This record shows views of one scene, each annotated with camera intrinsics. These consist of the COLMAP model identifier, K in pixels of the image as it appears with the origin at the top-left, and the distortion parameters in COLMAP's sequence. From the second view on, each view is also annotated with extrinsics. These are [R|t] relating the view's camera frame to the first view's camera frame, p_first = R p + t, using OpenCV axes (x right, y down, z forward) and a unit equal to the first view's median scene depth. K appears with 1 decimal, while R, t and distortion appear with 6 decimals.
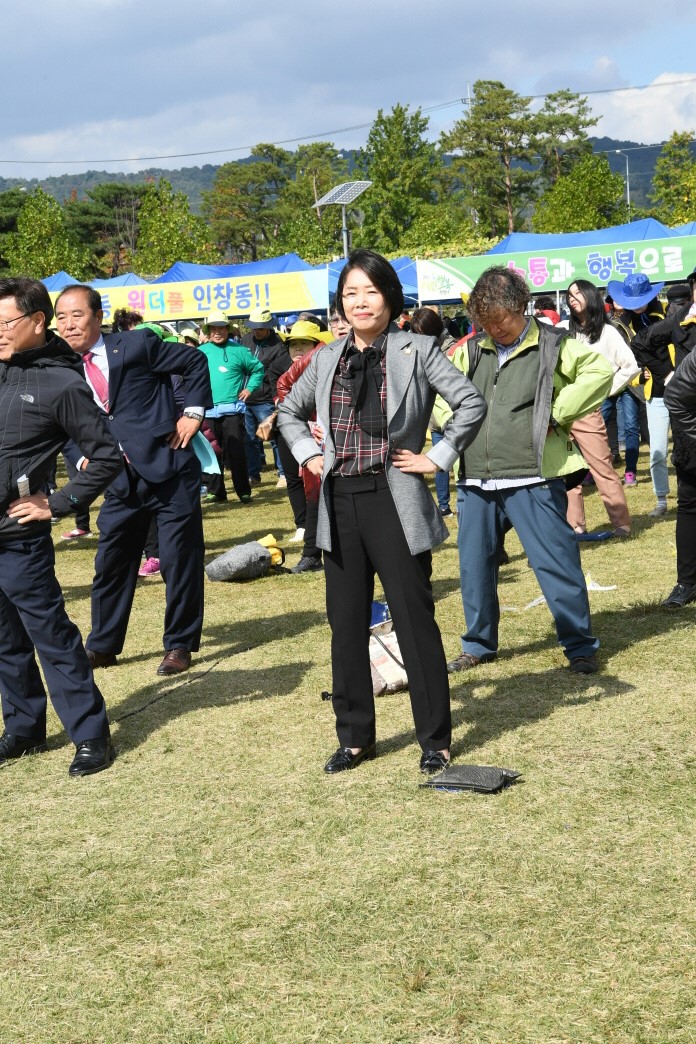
lens RADIAL K [[2009.0, 0, 366.2], [0, 2009.0, 499.7], [0, 0, 1]] dist [0.331962, 0.000000]
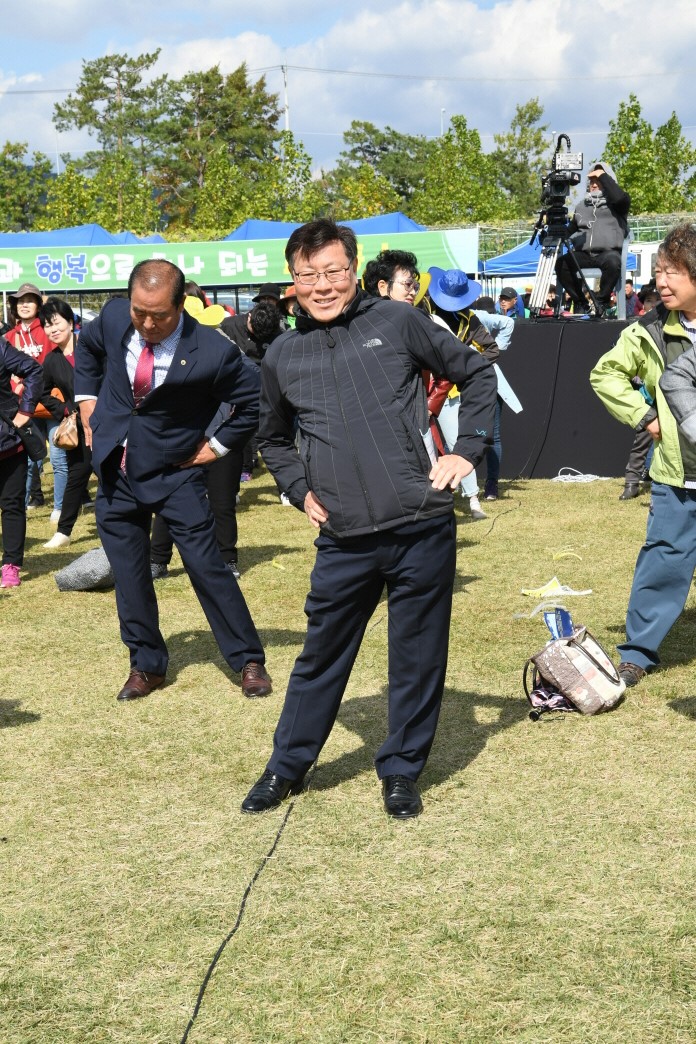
lens RADIAL K [[2009.0, 0, 320.4], [0, 2009.0, 499.7], [0, 0, 1]] dist [0.331962, 0.000000]
pose [[0.935026, 0.008730, 0.354470, -0.105650], [-0.005578, 0.999935, -0.009915, 0.003297], [-0.354534, 0.007294, 0.935015, 0.052893]]
